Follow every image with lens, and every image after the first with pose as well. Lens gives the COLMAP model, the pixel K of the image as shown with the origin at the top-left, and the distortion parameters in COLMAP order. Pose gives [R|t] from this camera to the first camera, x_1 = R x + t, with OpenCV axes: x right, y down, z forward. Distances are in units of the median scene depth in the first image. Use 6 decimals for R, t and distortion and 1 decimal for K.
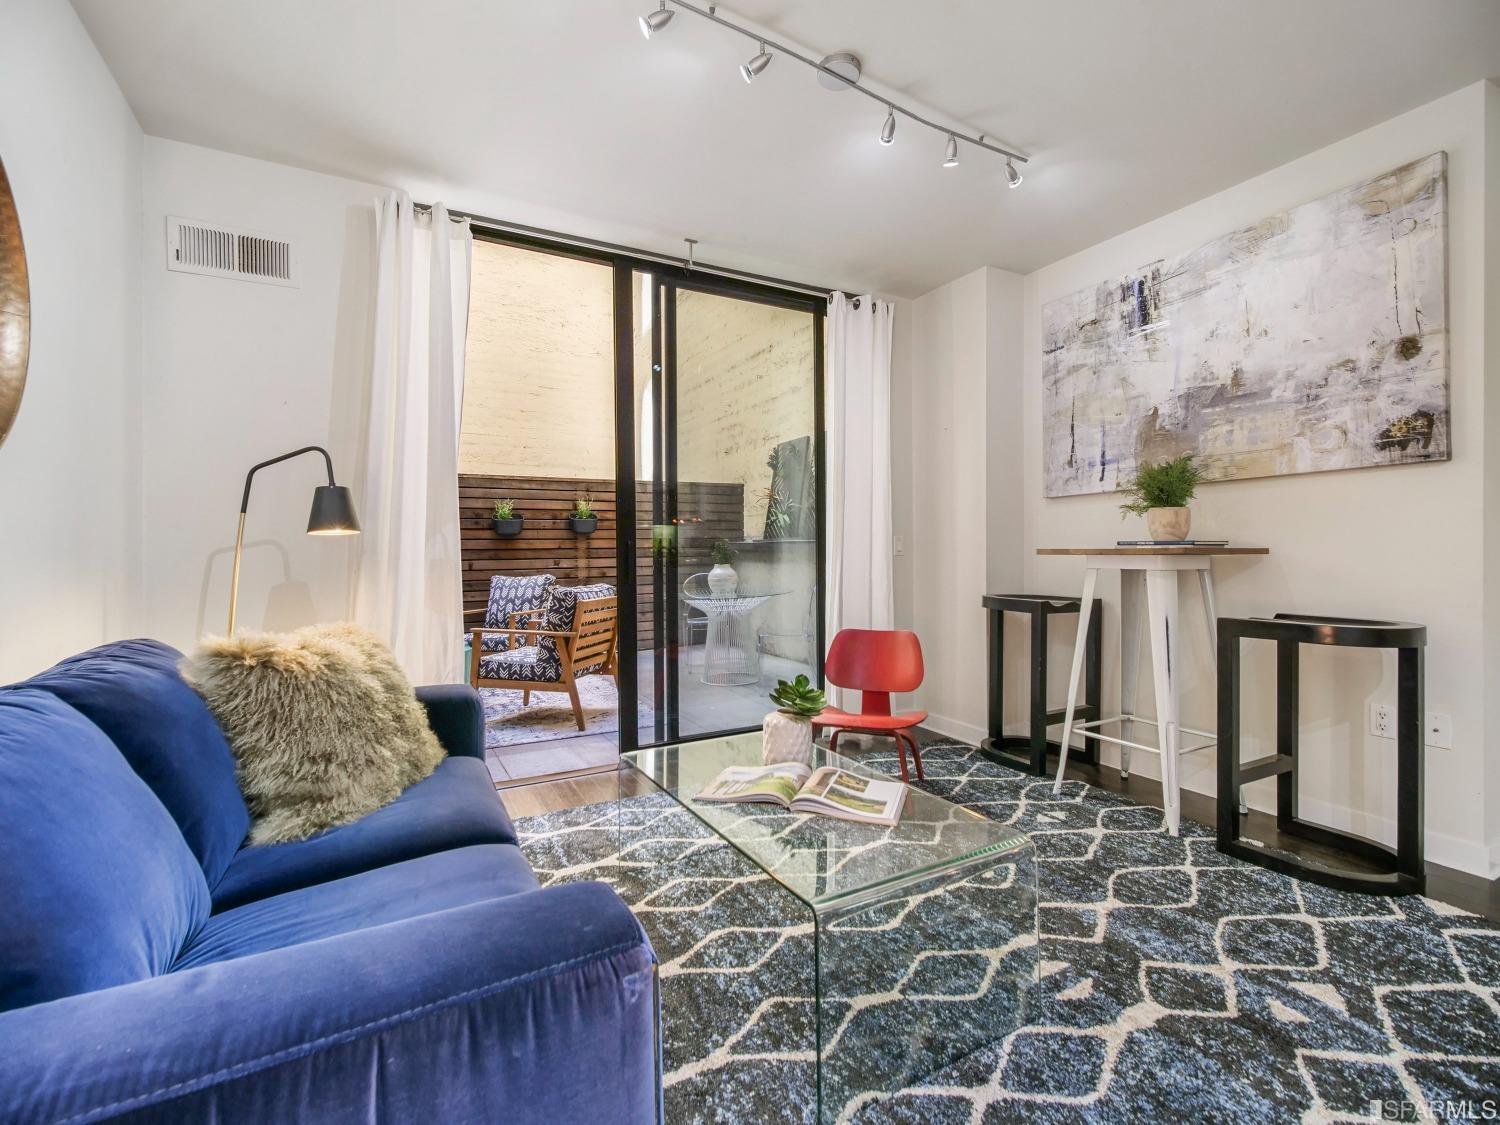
lens RADIAL K [[663.5, 0, 748.6], [0, 663.5, 549.0], [0, 0, 1]] dist [-0.001615, -0.000022]
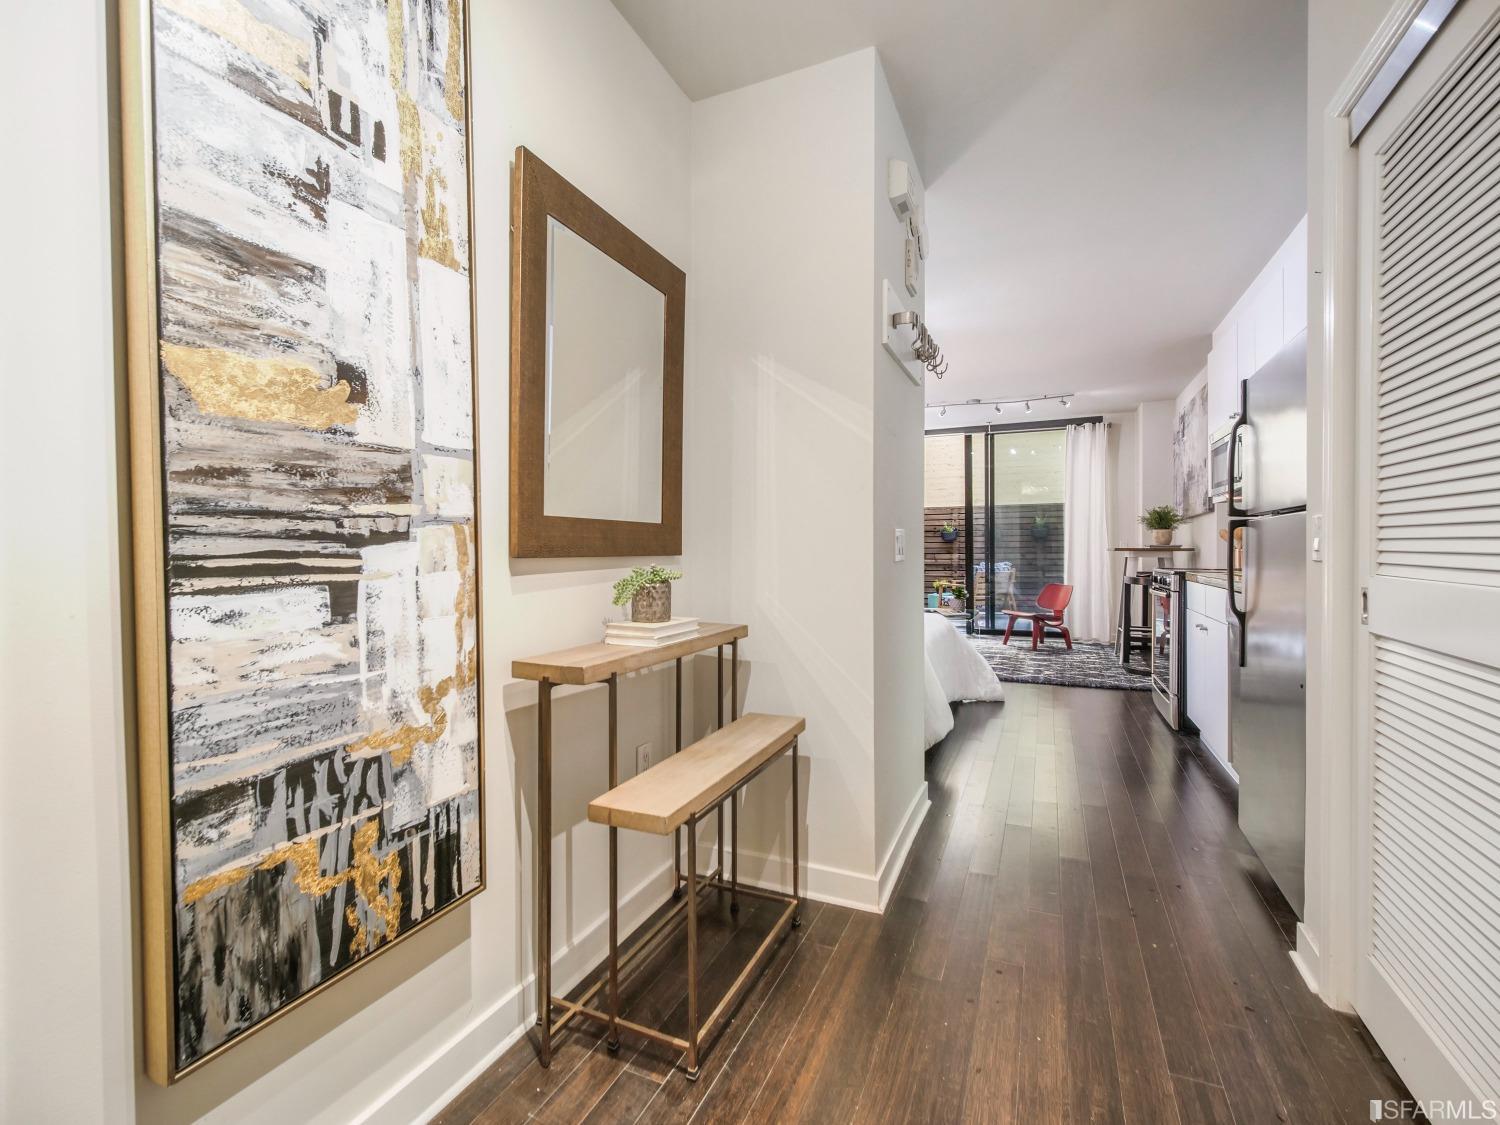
lens RADIAL K [[663.5, 0, 748.6], [0, 663.5, 549.0], [0, 0, 1]] dist [-0.001615, -0.000022]
pose [[0.608315, 0.003163, -0.793689, 0.441483], [0.000676, 0.999990, 0.004503, -0.002857], [0.793695, -0.003276, 0.608307, -0.397958]]
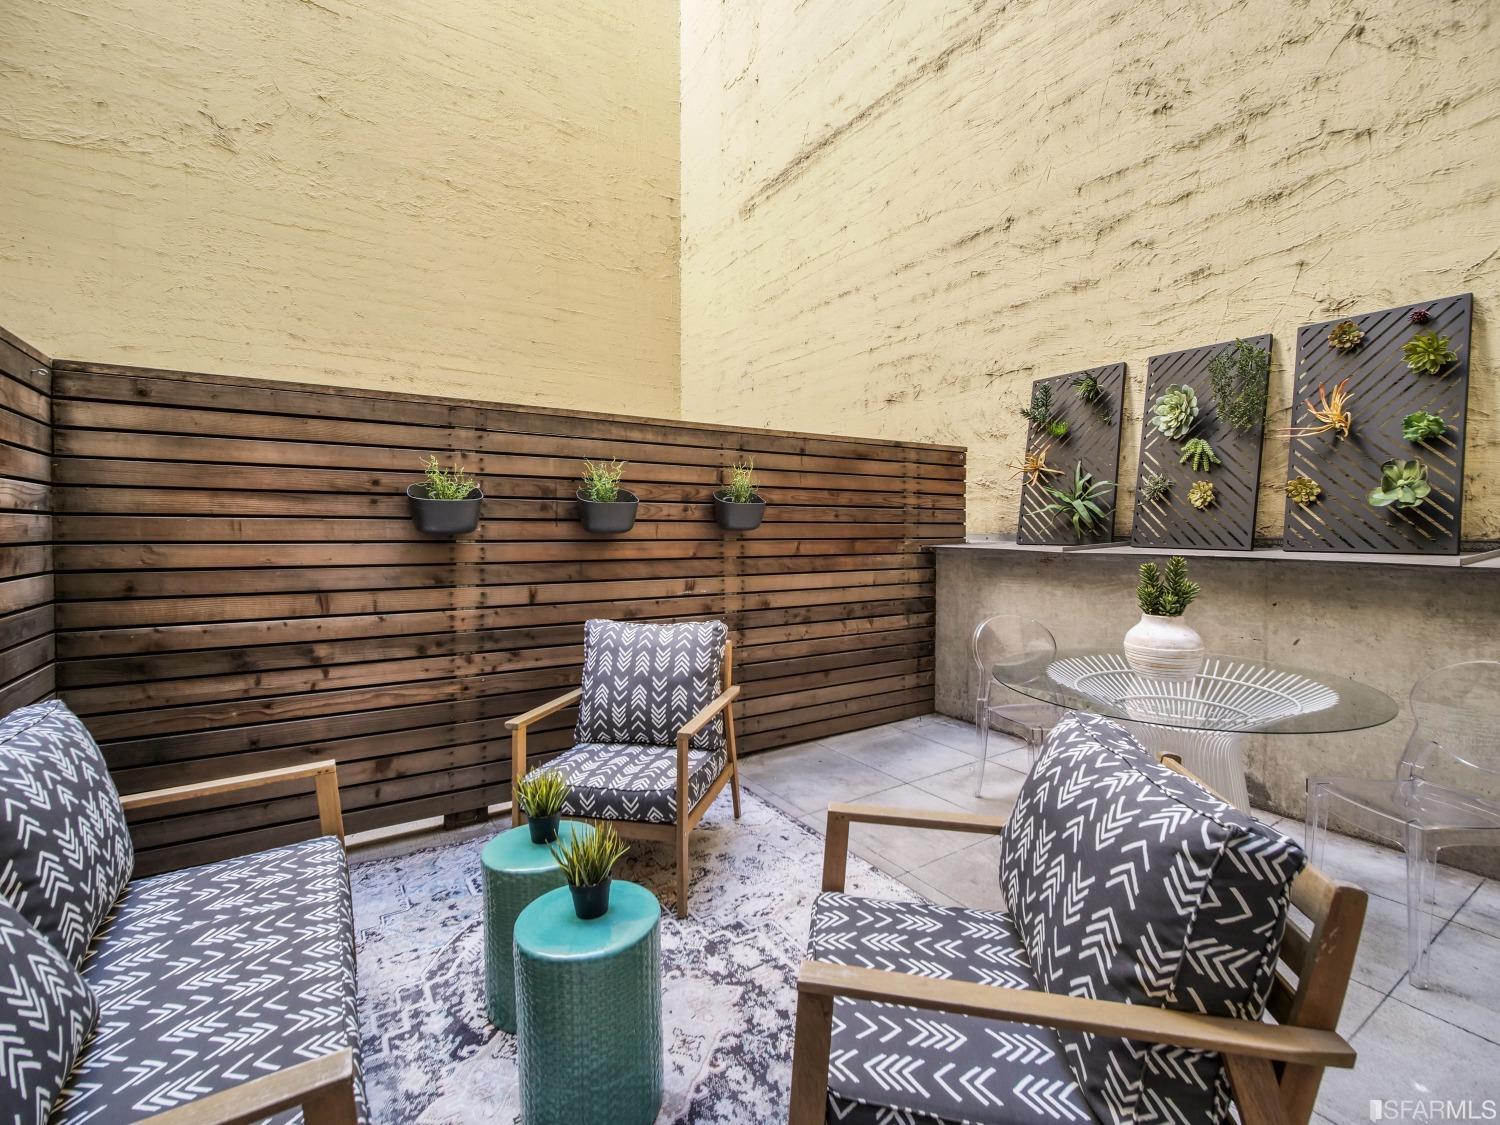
lens RADIAL K [[655.9, 0, 752.1], [0, 655.9, 553.7], [0, 0, 1]] dist [0.002947, 0.000467]
pose [[0.996459, 0.012205, 0.083187, -0.208281], [-0.015228, 0.999243, 0.035800, -0.017327], [-0.082687, -0.036940, 0.995891, 0.353835]]
